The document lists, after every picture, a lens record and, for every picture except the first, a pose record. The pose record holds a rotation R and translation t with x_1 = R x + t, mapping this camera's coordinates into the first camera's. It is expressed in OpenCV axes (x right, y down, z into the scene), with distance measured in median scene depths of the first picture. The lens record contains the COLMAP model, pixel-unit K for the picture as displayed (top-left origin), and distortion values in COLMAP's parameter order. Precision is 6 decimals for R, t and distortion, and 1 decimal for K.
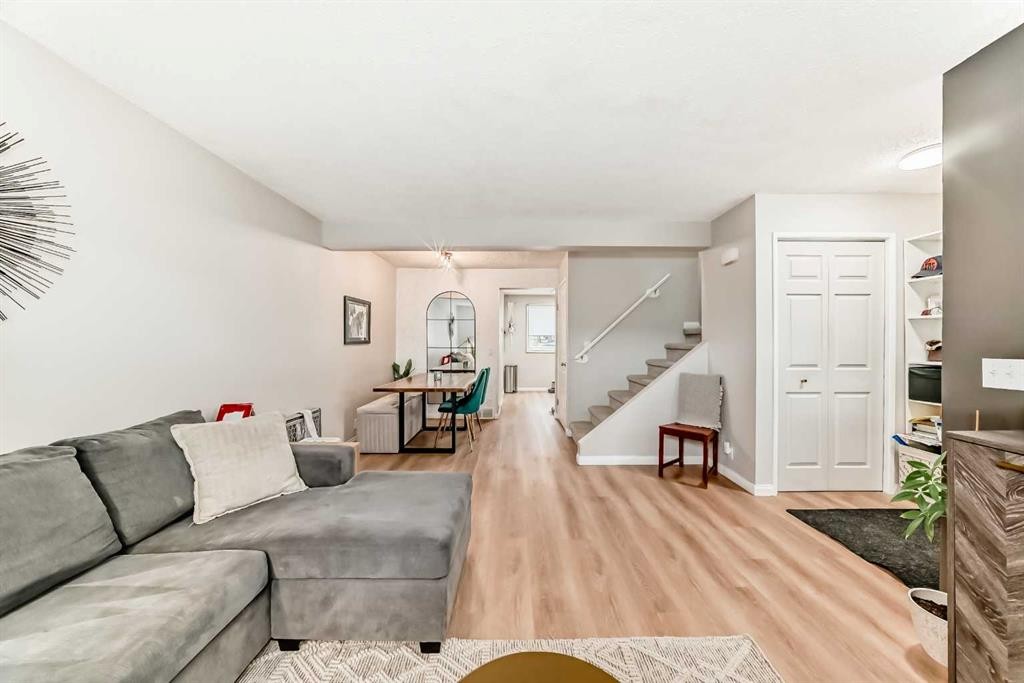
lens RADIAL K [[361.2, 0, 510.2], [0, 361.2, 343.3], [0, 0, 1]] dist [-0.013418, 0.000052]
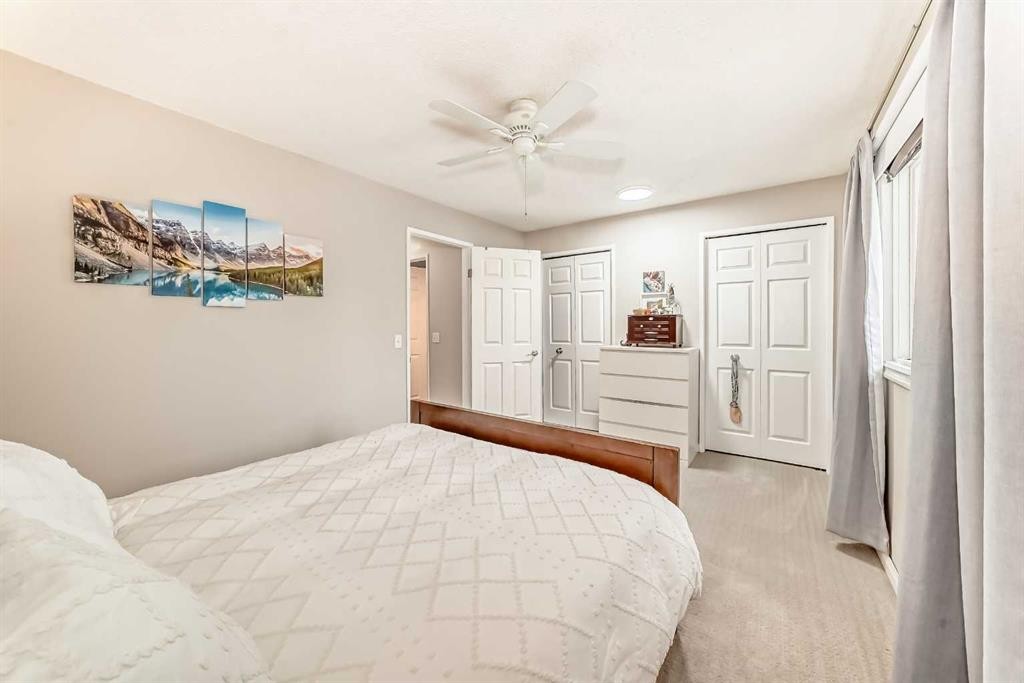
lens RADIAL K [[361.2, 0, 512.3], [0, 361.2, 332.0], [0, 0, 1]] dist [-0.013418, 0.000052]
pose [[0.816365, 0.003549, -0.577526, 0.903583], [-0.003221, 0.999994, 0.001592, 0.021888], [0.577528, 0.000561, 0.816371, -0.351319]]
